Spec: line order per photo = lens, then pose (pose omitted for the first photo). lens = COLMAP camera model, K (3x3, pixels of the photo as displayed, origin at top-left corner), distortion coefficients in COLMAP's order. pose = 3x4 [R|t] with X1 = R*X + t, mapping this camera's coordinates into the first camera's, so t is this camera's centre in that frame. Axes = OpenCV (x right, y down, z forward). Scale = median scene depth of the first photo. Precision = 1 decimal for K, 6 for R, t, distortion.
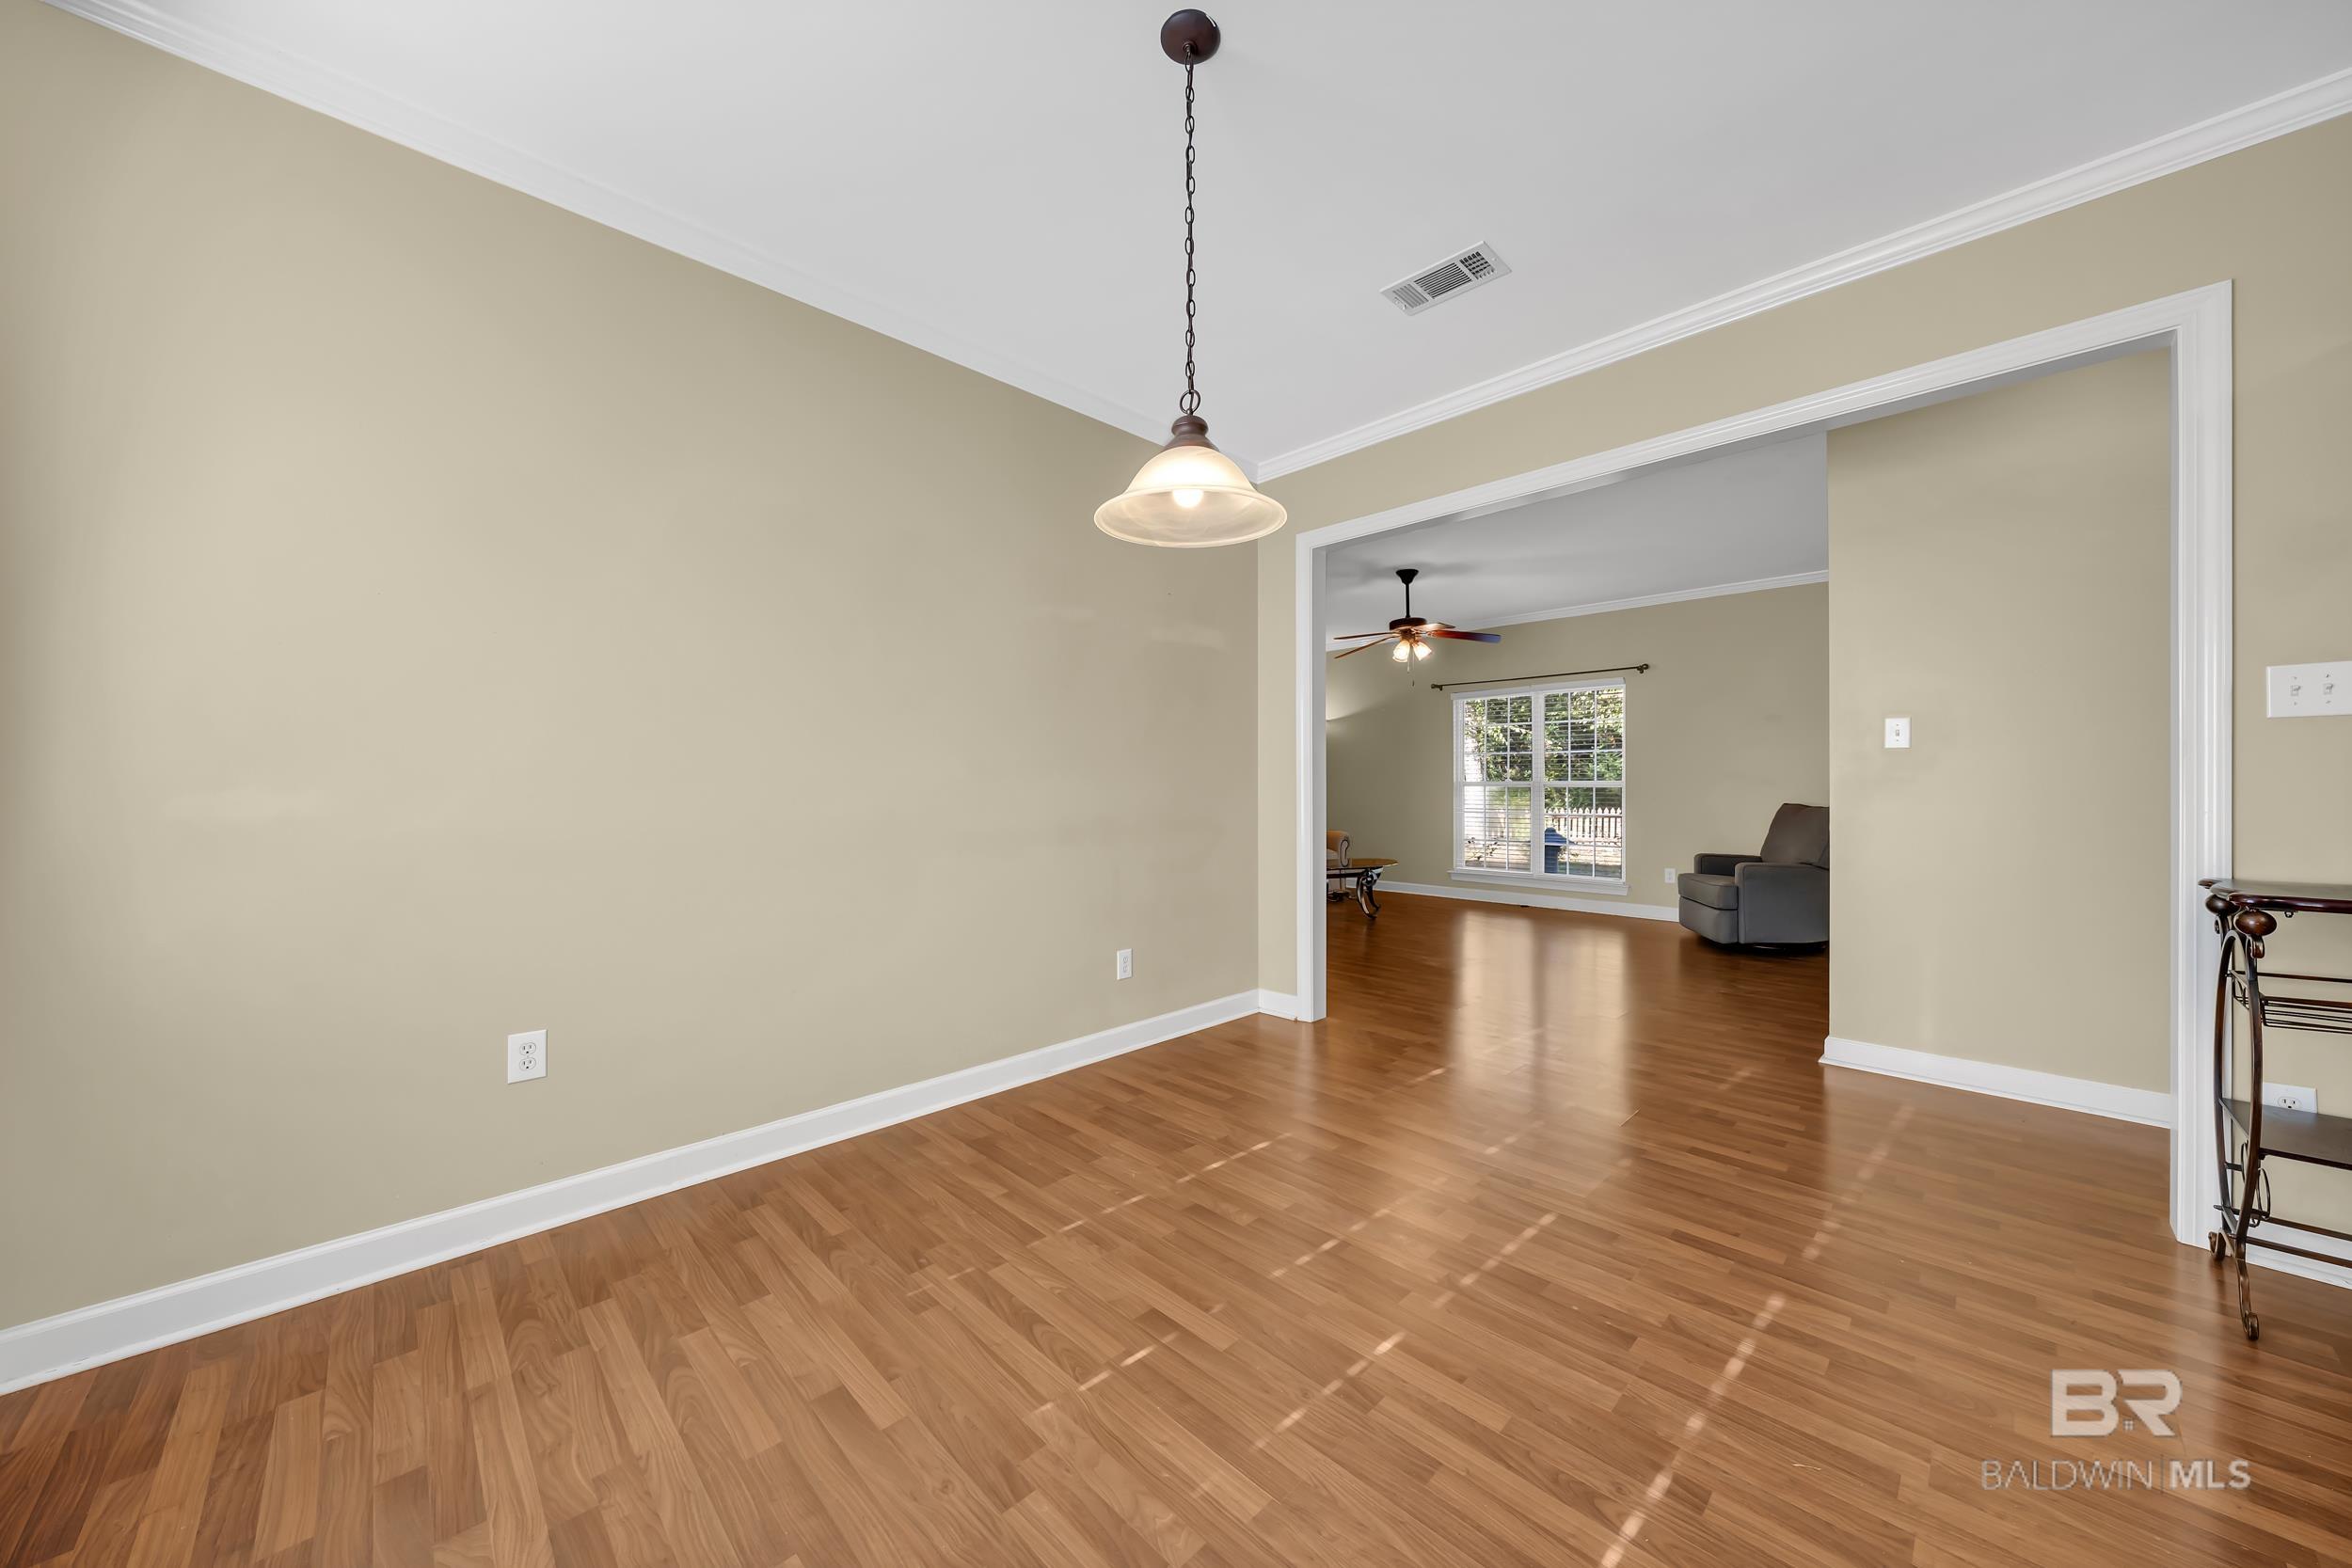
lens RADIAL K [[823.4, 0, 1180.8], [0, 823.4, 782.3], [0, 0, 1]] dist [-0.001017, 0.000051]
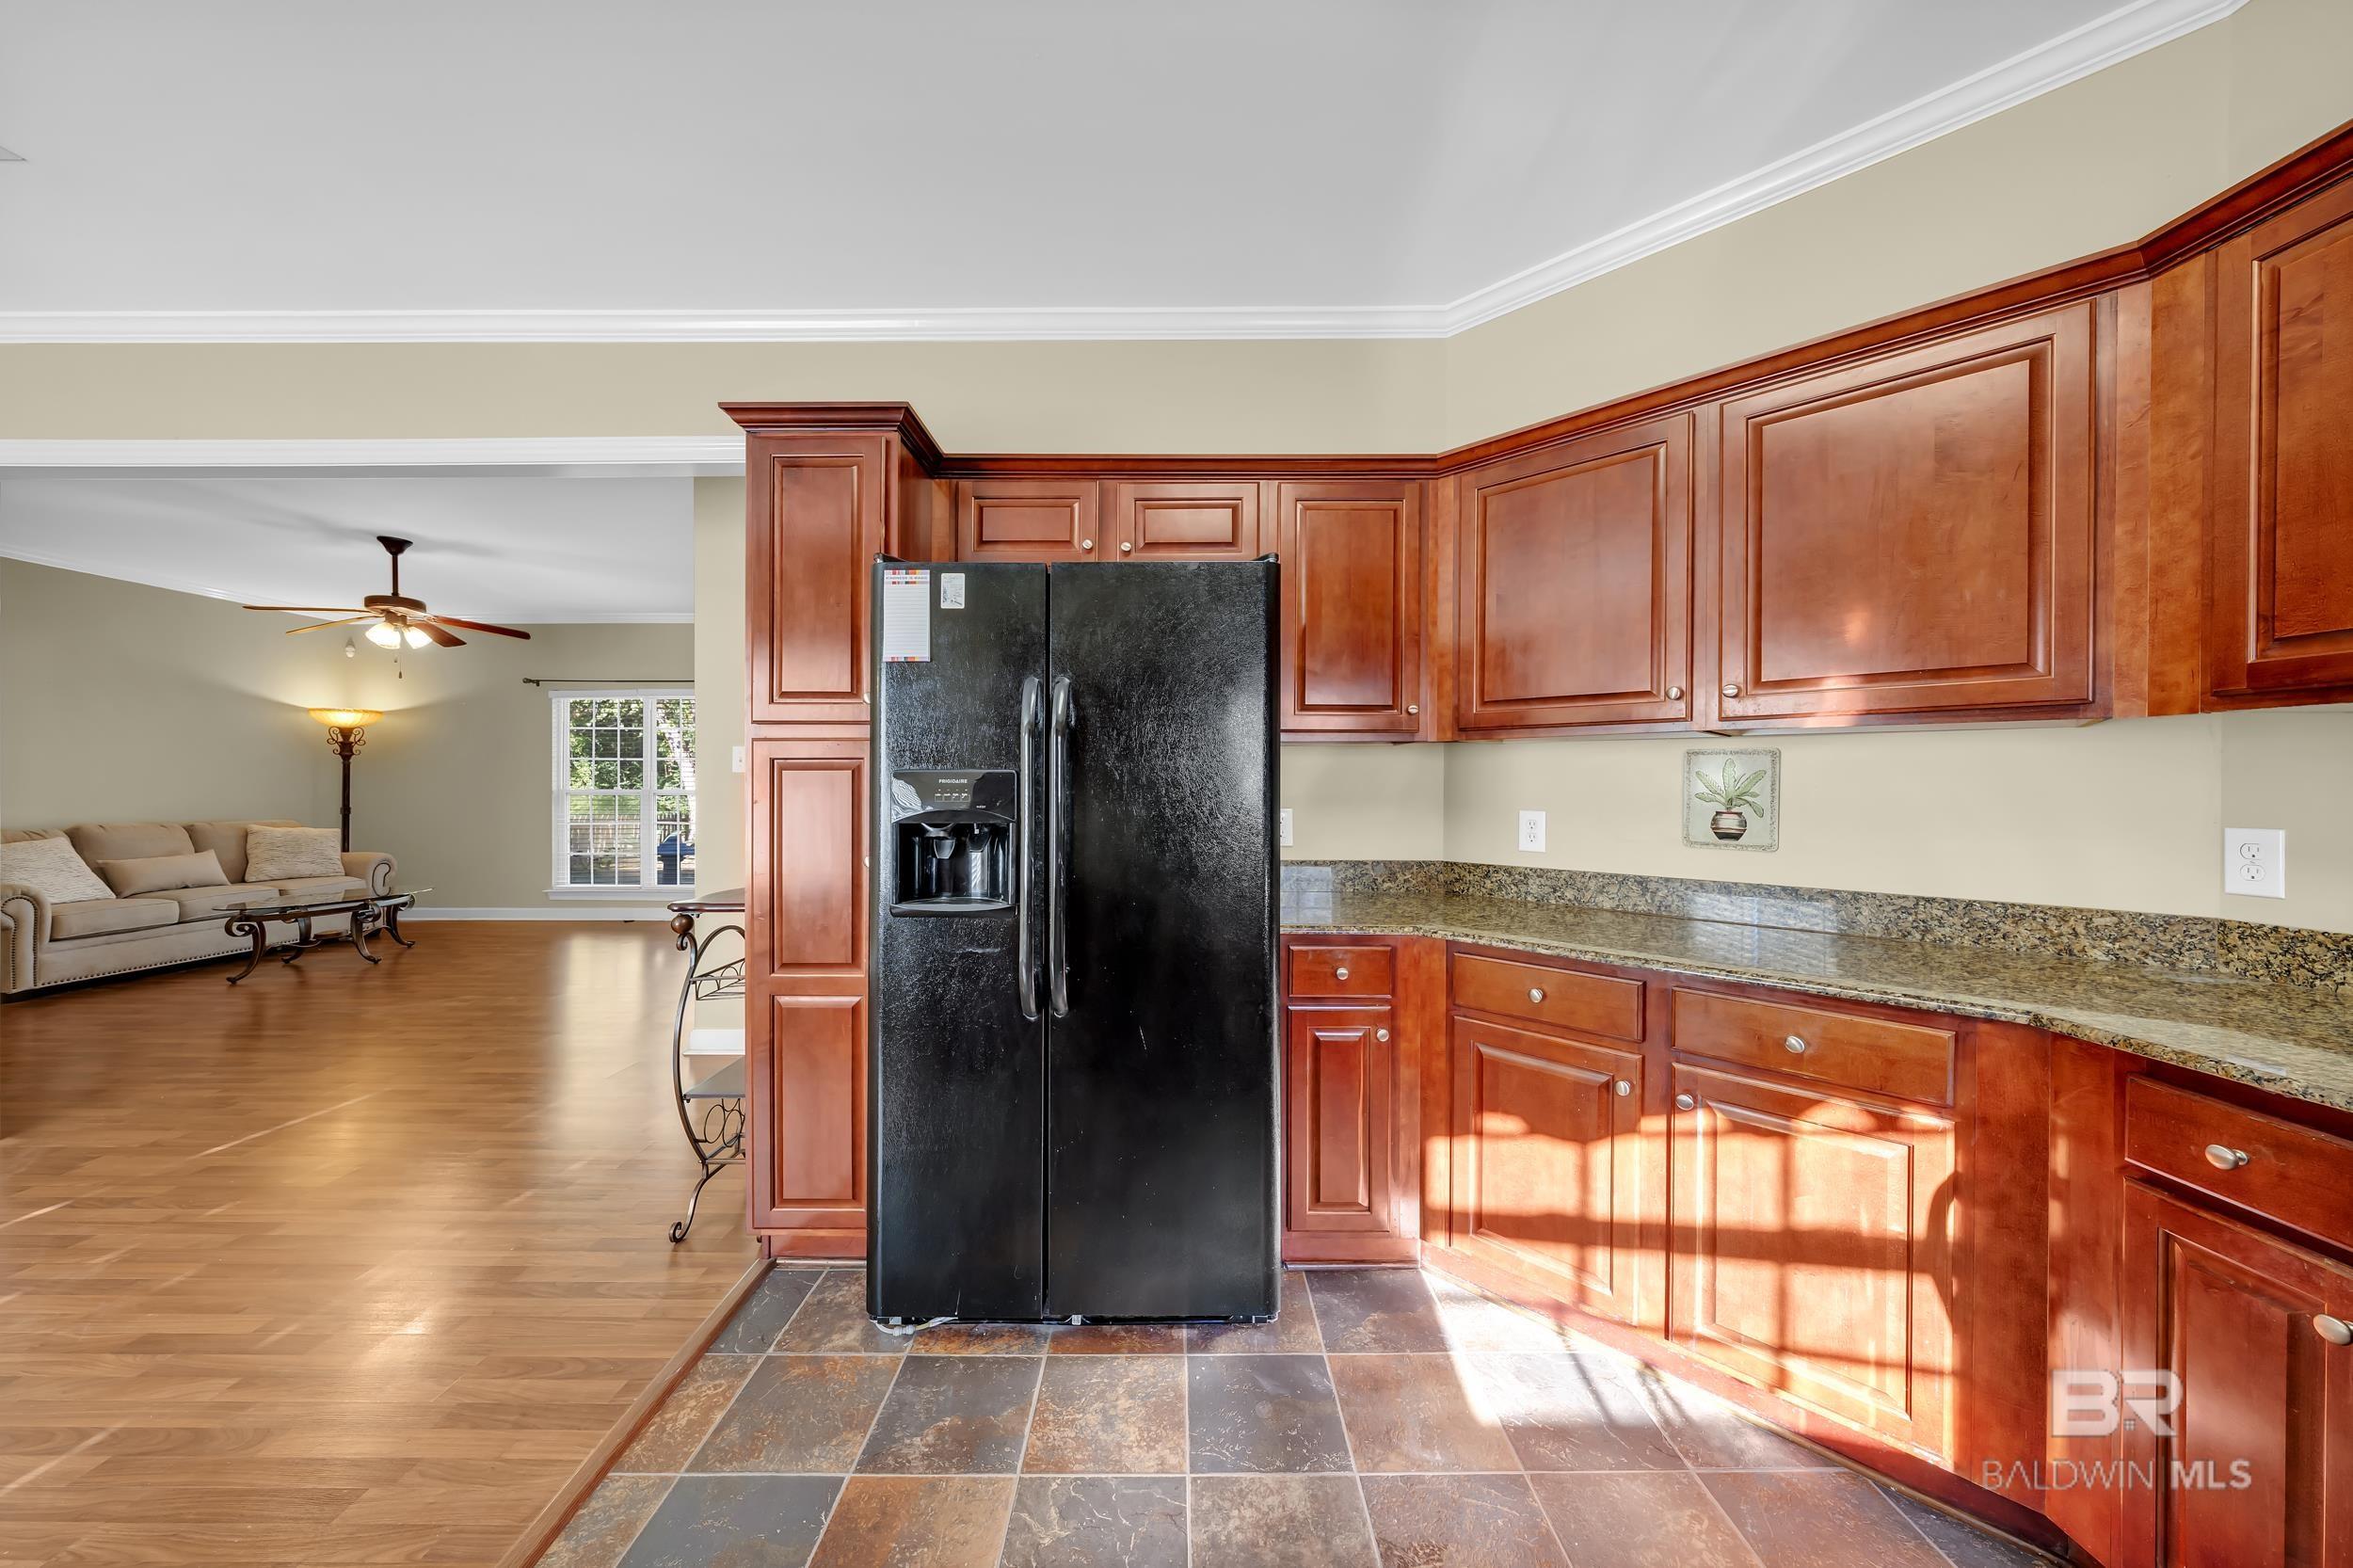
lens RADIAL K [[803.5, 0, 1185.6], [0, 803.5, 776.1], [0, 0, 1]] dist [-0.003450, -0.000057]
pose [[0.708301, 0.008279, 0.705862, 0.553040], [-0.004714, 0.999964, -0.006998, -0.033921], [-0.705895, 0.001629, 0.708315, -0.270704]]
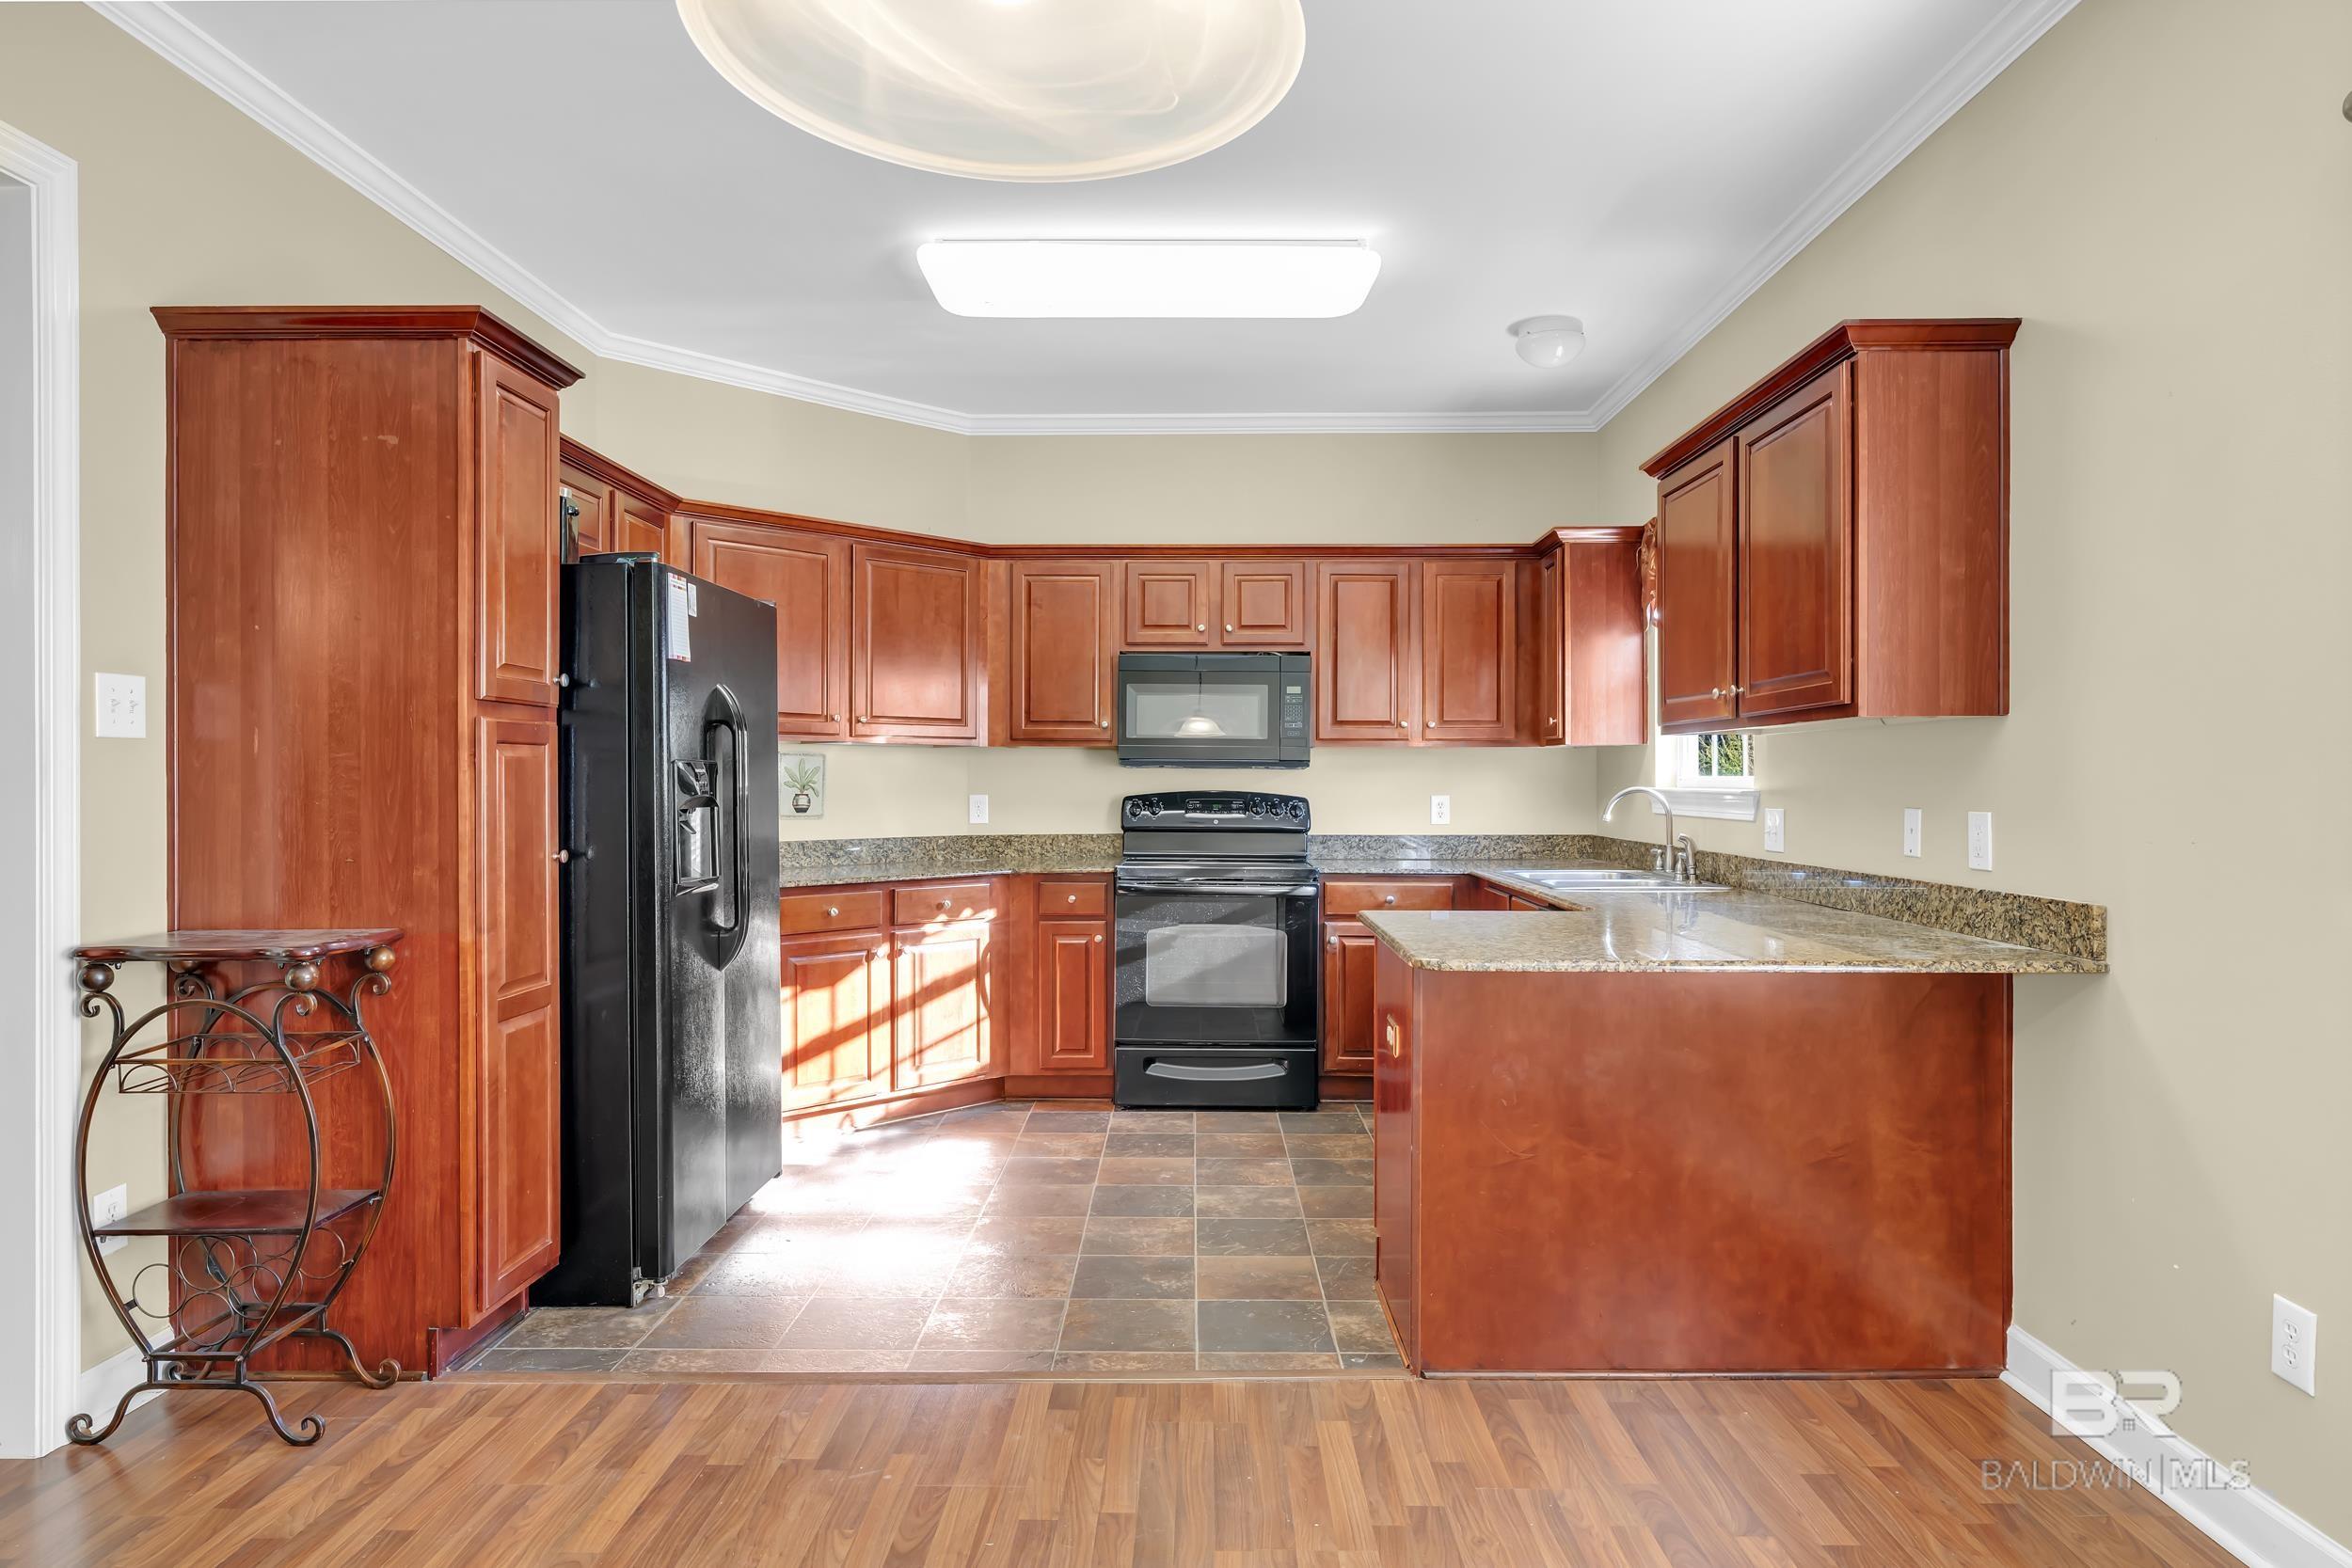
lens RADIAL K [[1363.4, 0, 1184.9], [0, 1363.4, 782.9], [0, 0, 1]] dist [0.005310, -0.004318]
pose [[-0.701270, 0.002014, 0.712893, -0.235870], [0.000452, 0.999997, -0.002381, -0.020302], [-0.712896, -0.001347, -0.701268, 0.765798]]
